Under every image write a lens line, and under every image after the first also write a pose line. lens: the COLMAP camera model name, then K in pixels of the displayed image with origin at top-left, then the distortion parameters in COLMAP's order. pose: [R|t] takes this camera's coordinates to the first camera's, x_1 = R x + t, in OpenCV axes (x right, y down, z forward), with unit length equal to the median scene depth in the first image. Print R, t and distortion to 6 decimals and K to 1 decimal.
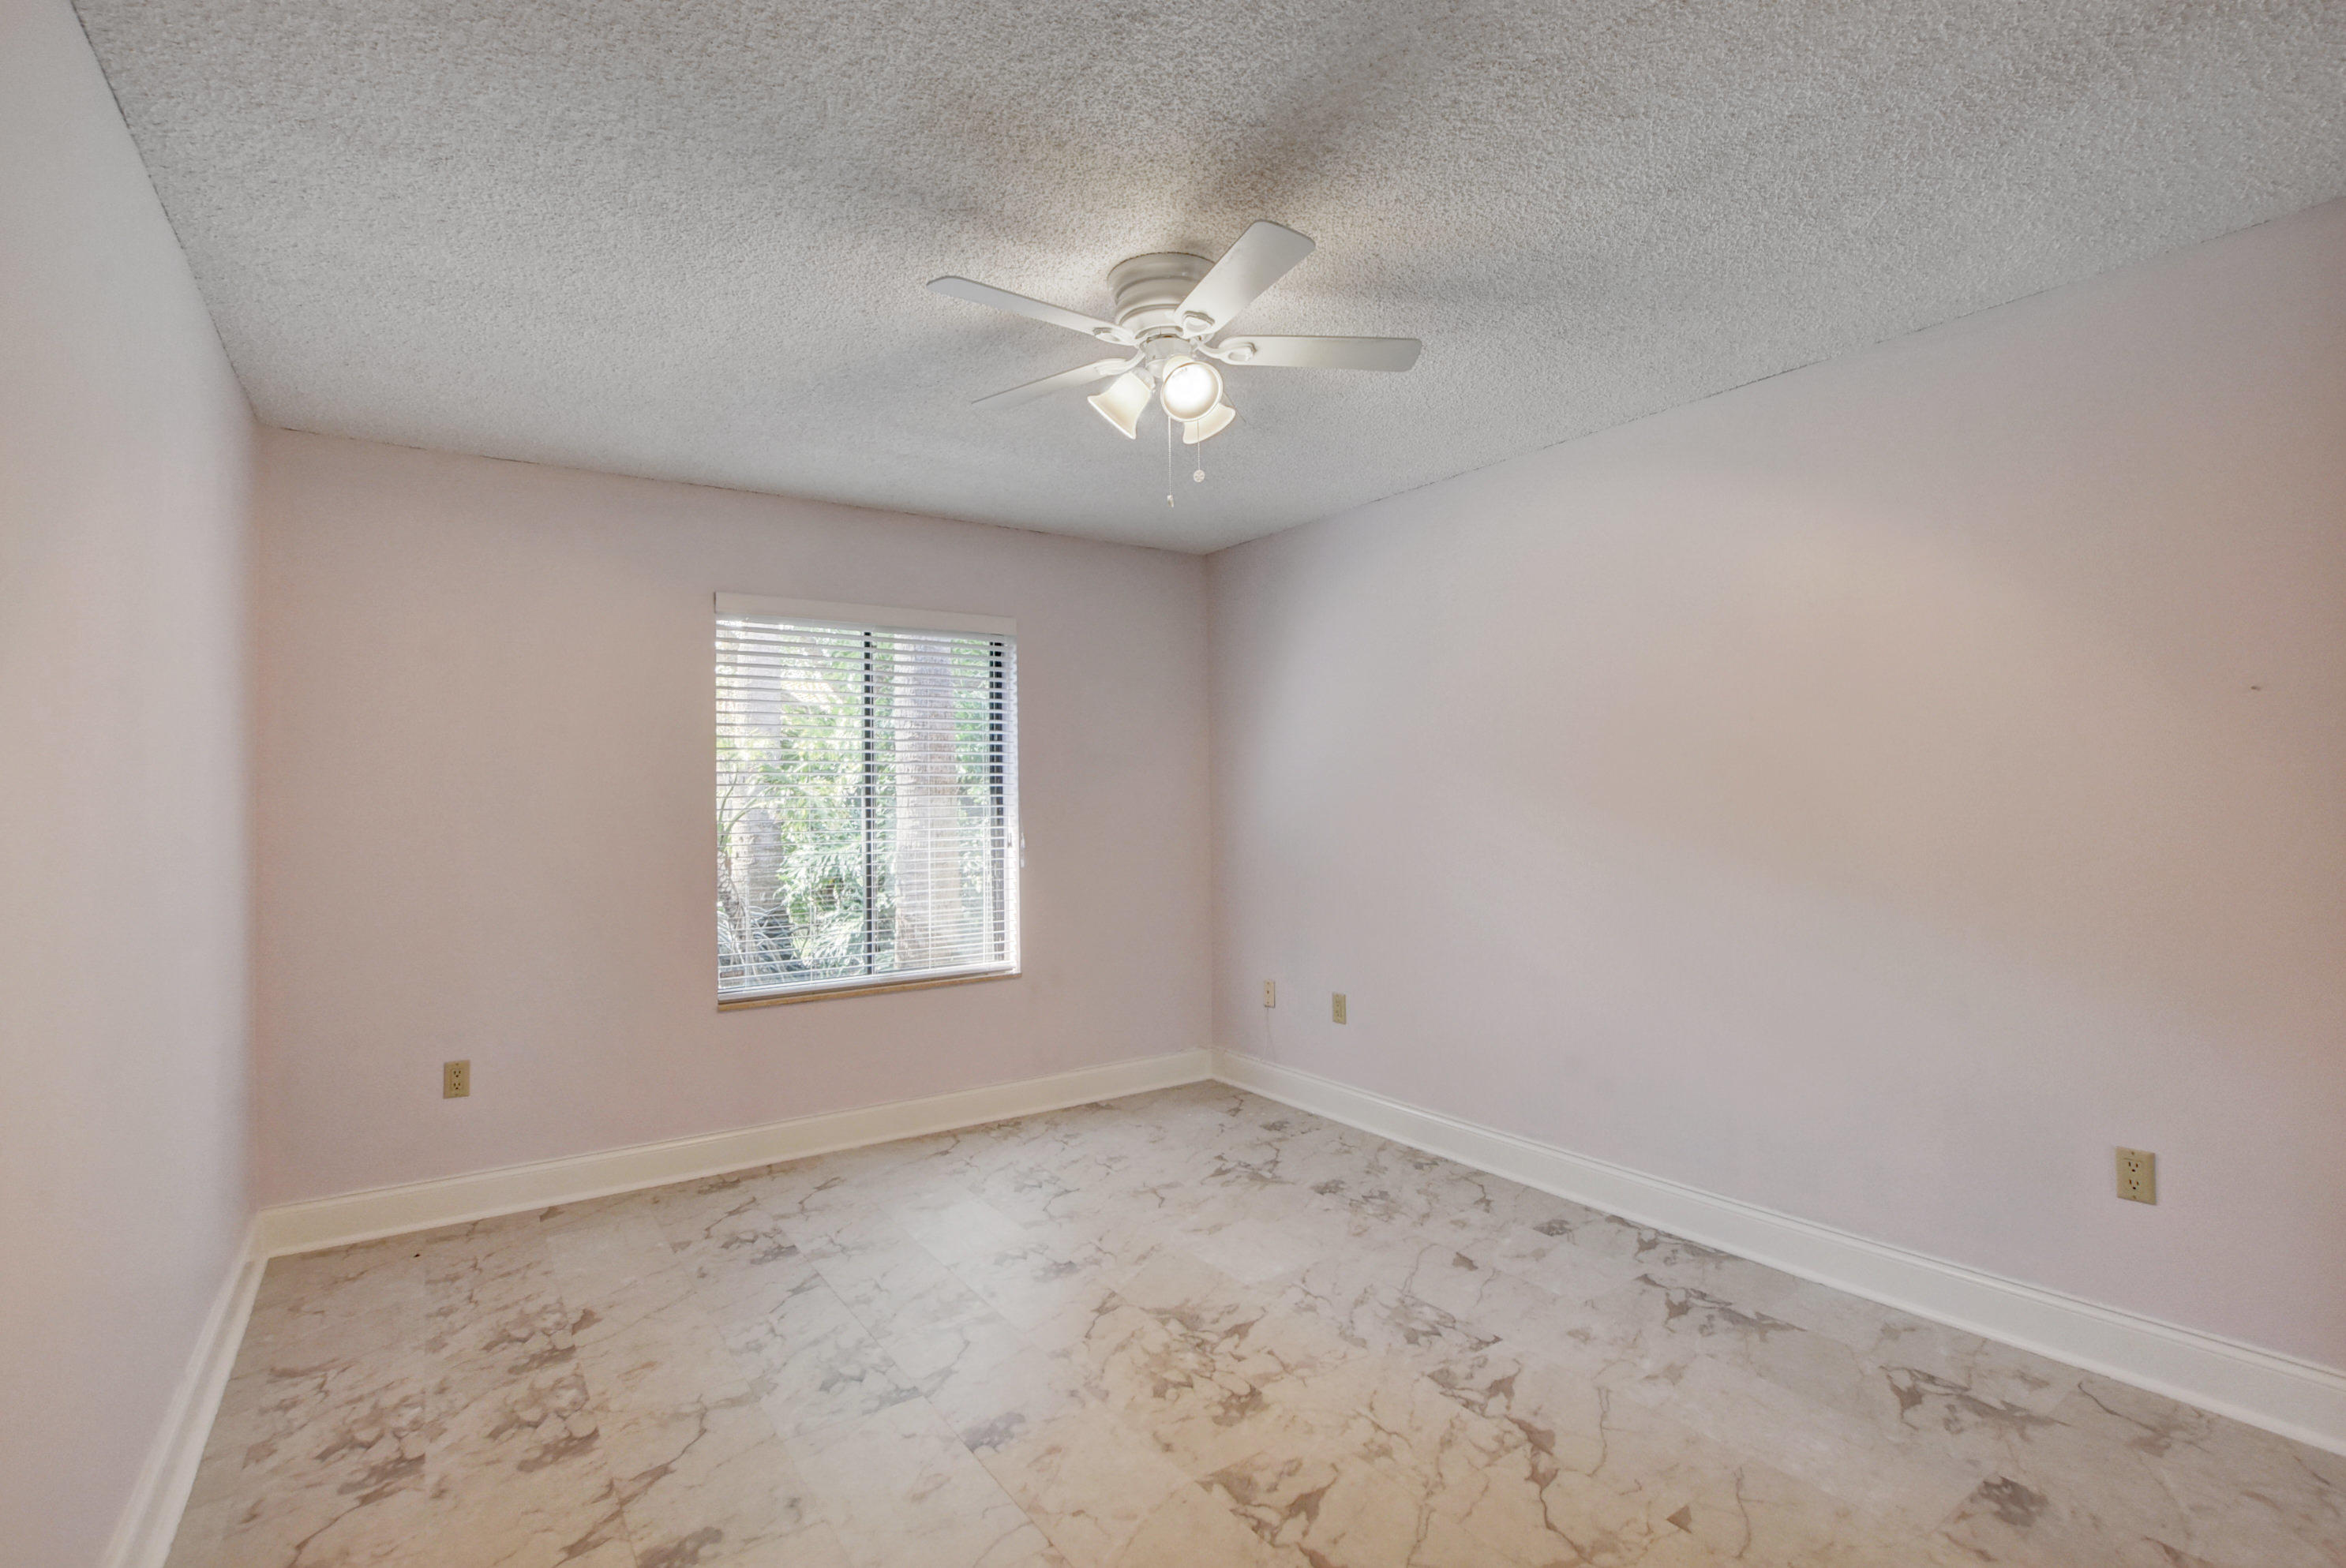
lens RADIAL K [[1082.5, 0, 1172.0], [0, 1082.5, 789.8], [0, 0, 1]] dist [-0.021991, 0.001788]
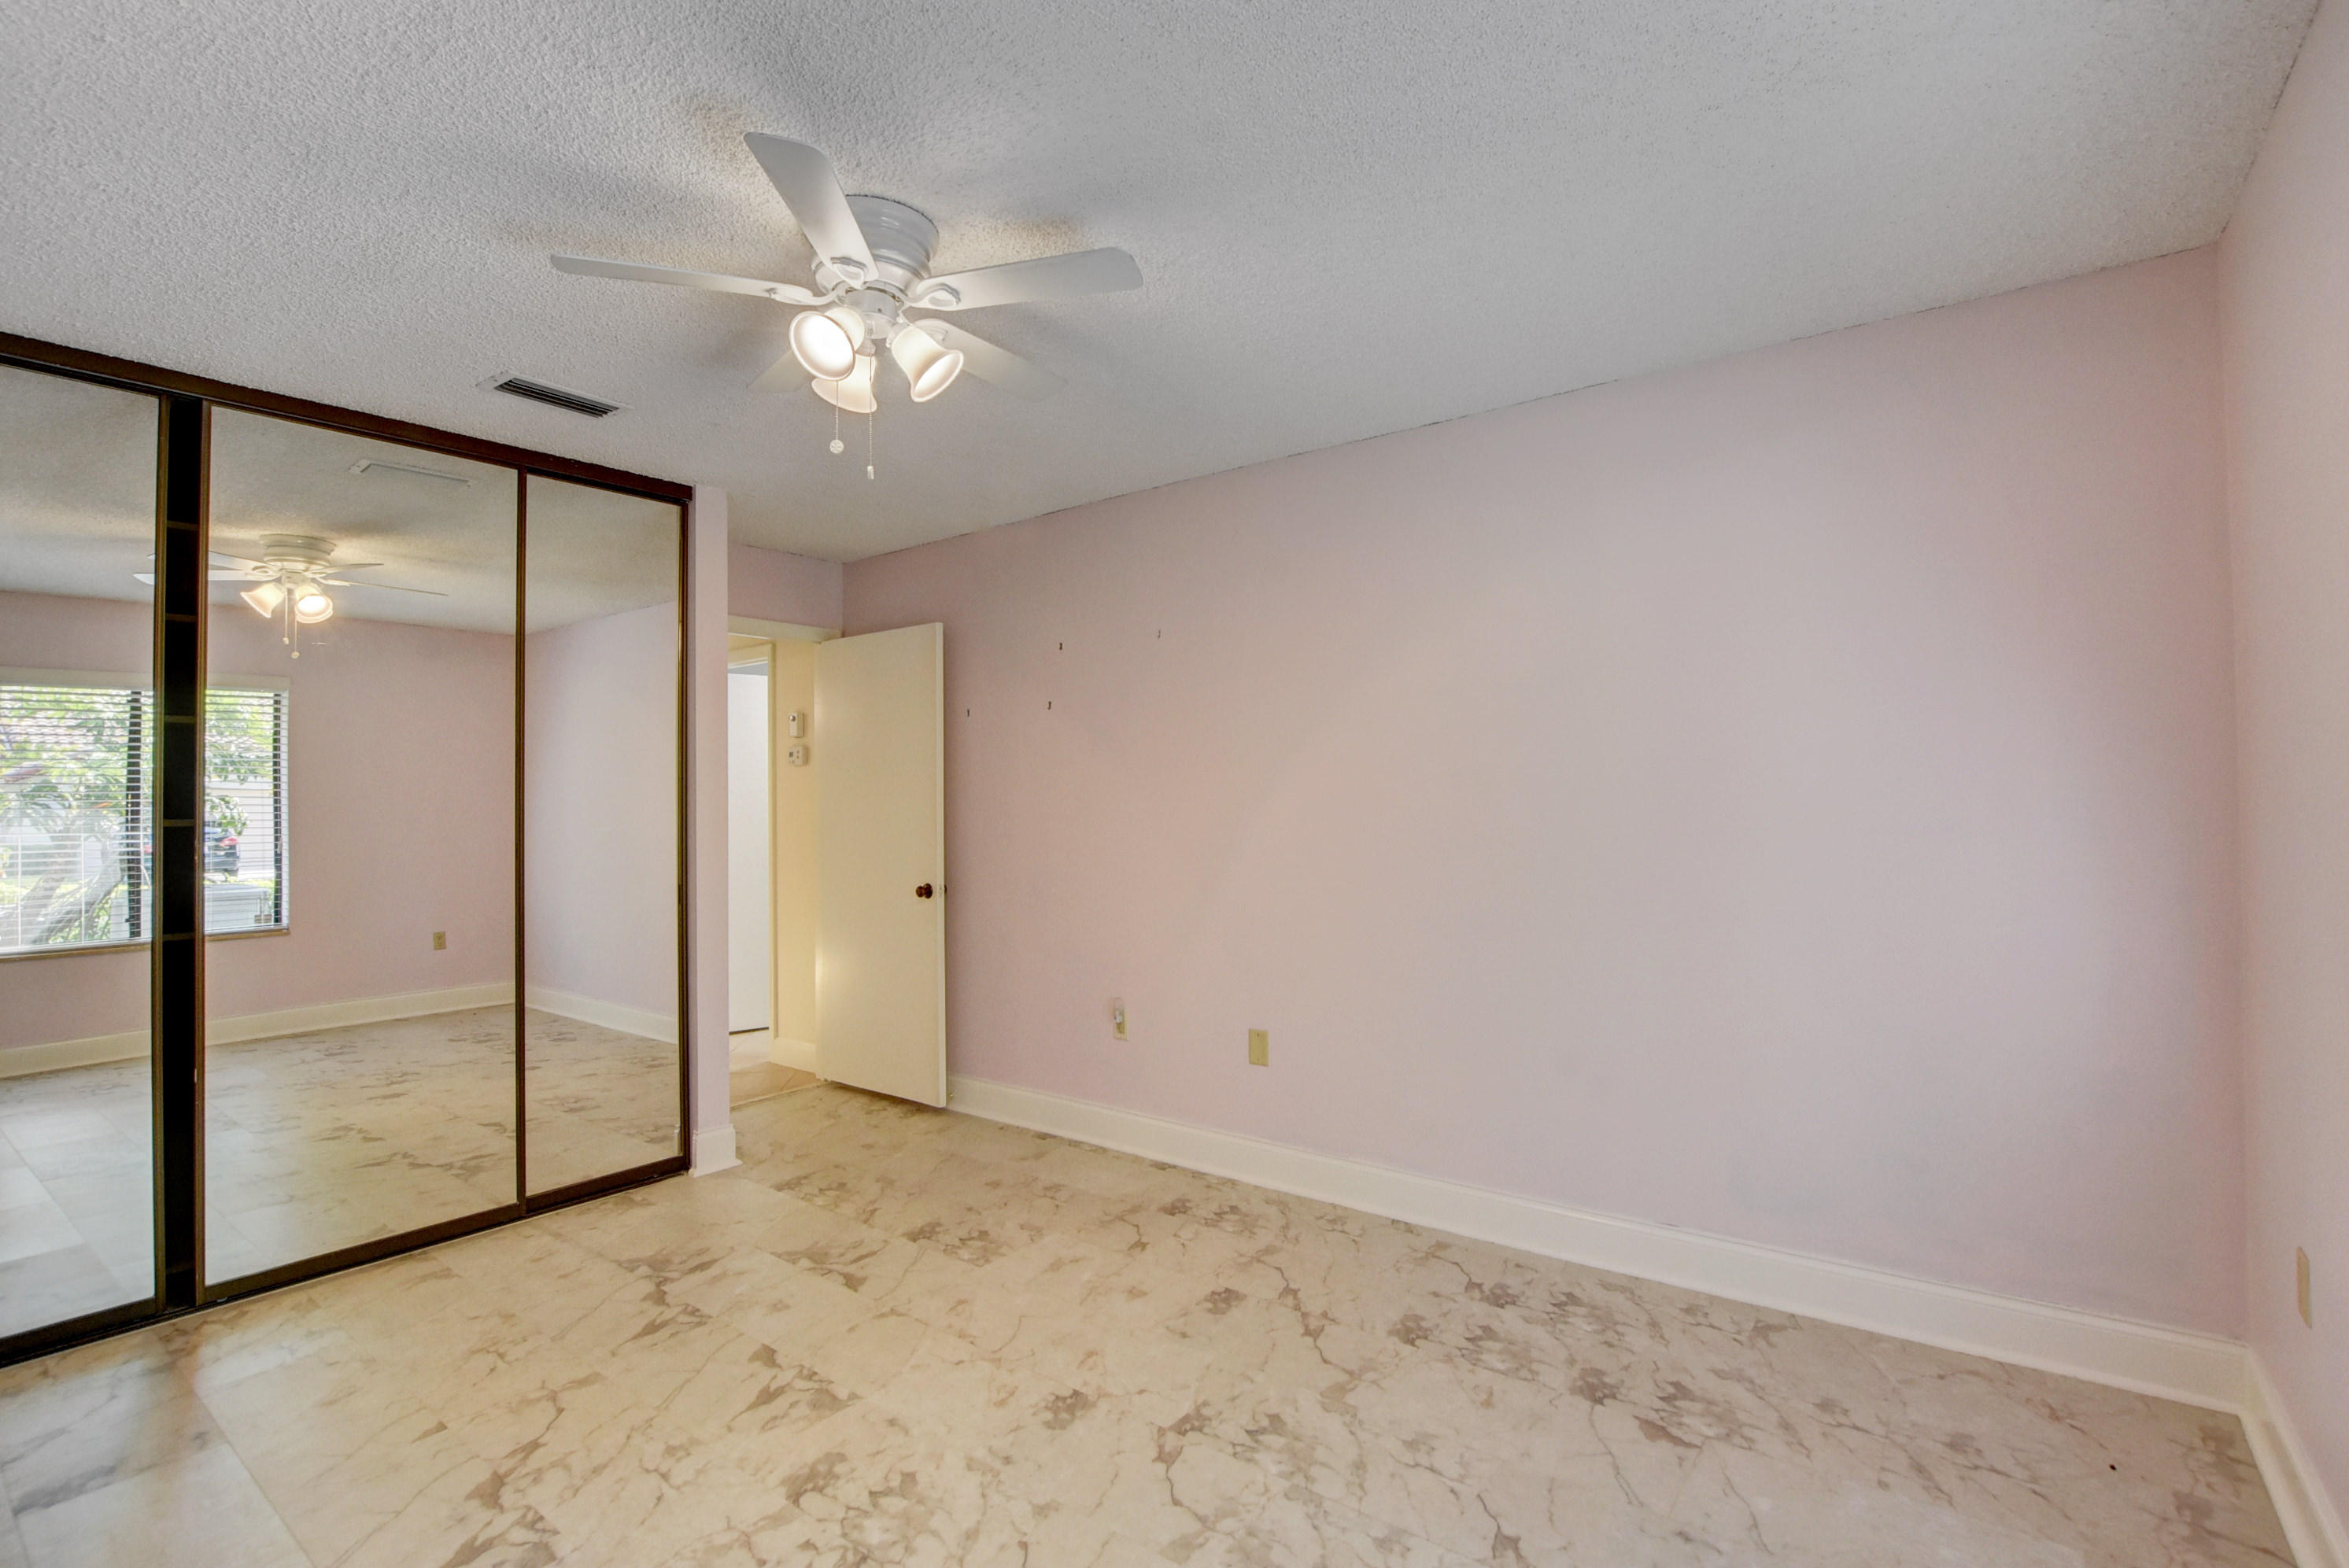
lens RADIAL K [[1074.9, 0, 1176.3], [0, 1074.9, 785.9], [0, 0, 1]] dist [-0.022302, 0.000617]
pose [[-0.949549, 0.022980, -0.312775, 0.040029], [0.029680, 0.999420, -0.016678, 0.016716], [0.312210, -0.025119, -0.949681, 1.937387]]
